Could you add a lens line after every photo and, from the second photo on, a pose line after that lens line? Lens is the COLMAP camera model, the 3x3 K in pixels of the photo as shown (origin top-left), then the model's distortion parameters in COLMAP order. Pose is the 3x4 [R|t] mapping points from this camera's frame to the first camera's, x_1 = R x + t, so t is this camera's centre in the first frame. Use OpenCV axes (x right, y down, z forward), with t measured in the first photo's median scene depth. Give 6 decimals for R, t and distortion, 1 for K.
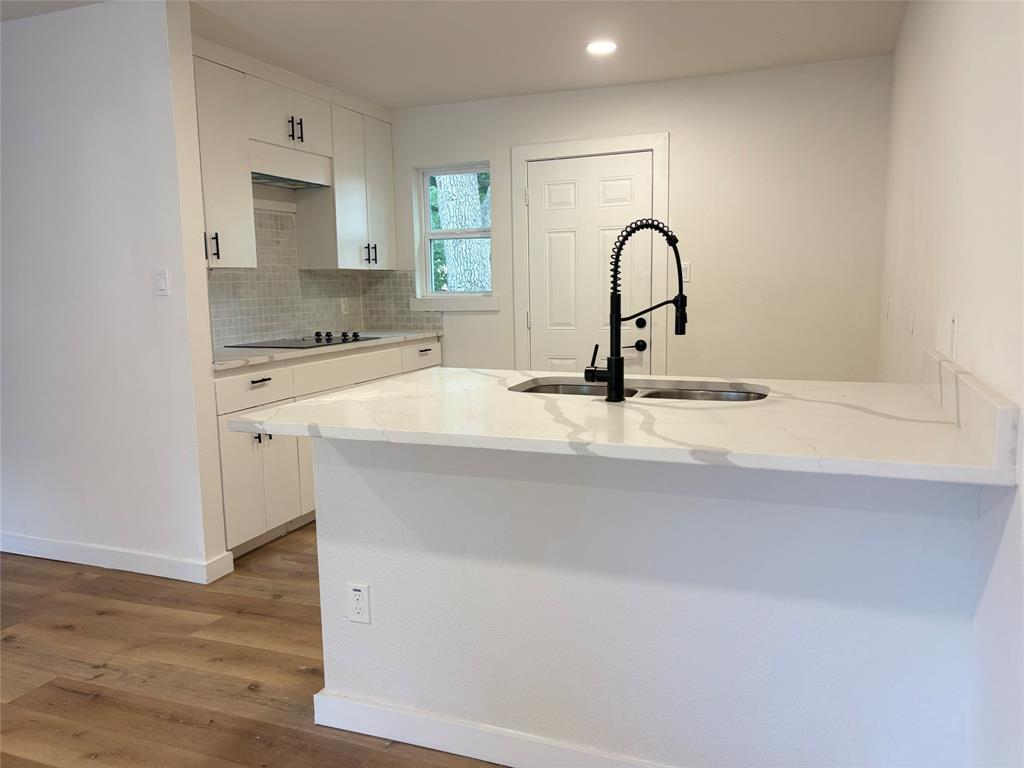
lens RADIAL K [[778.1, 0, 514.7], [0, 778.1, 387.5], [0, 0, 1]] dist [0.042124, -0.005042]
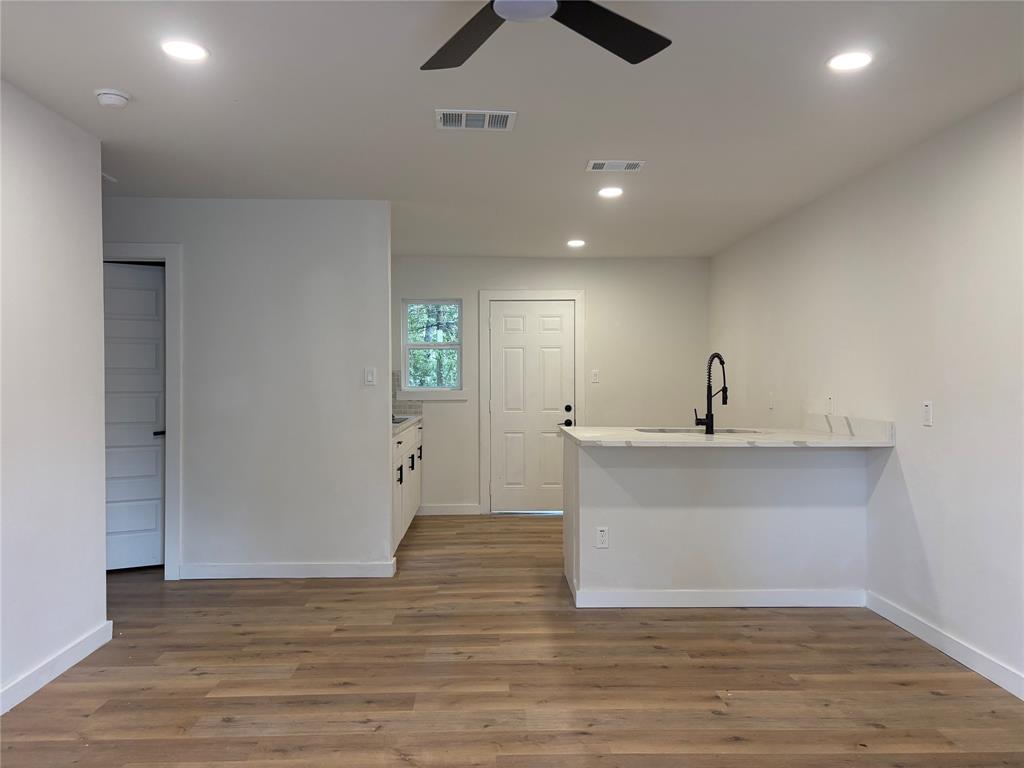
lens RADIAL K [[778.1, 0, 511.4], [0, 778.1, 378.2], [0, 0, 1]] dist [0.042124, -0.005042]
pose [[0.911841, 0.018571, 0.410123, -0.965230], [0.039930, 0.990228, -0.133617, 0.100539], [-0.408597, 0.138213, 0.902189, -0.588913]]
